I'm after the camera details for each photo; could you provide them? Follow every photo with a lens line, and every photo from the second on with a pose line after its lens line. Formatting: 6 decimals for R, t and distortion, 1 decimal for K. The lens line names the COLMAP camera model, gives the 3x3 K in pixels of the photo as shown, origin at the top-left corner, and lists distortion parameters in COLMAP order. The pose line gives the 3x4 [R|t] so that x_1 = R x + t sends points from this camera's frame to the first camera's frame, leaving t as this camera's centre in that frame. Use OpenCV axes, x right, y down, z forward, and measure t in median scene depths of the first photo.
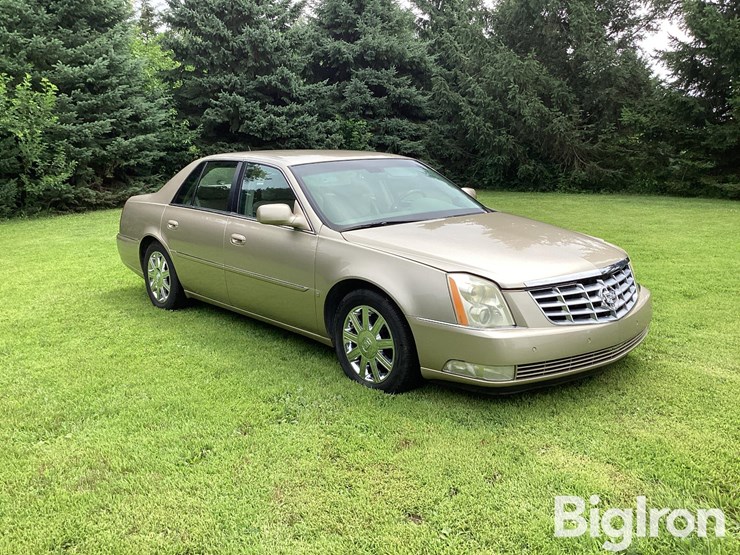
lens RADIAL K [[723.7, 0, 368.6], [0, 723.7, 279.9], [0, 0, 1]] dist [0.096638, -0.189628]
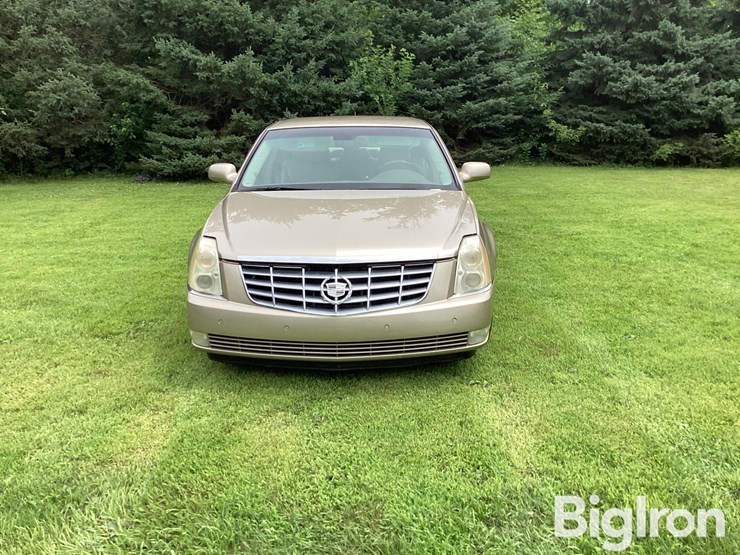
lens RADIAL K [[723.7, 0, 368.6], [0, 723.7, 279.9], [0, 0, 1]] dist [0.096638, -0.189628]
pose [[0.722831, 0.170539, -0.669651, 0.303657], [-0.136326, 0.985216, 0.103751, -0.027252], [0.677444, 0.016296, 0.735393, 0.118772]]
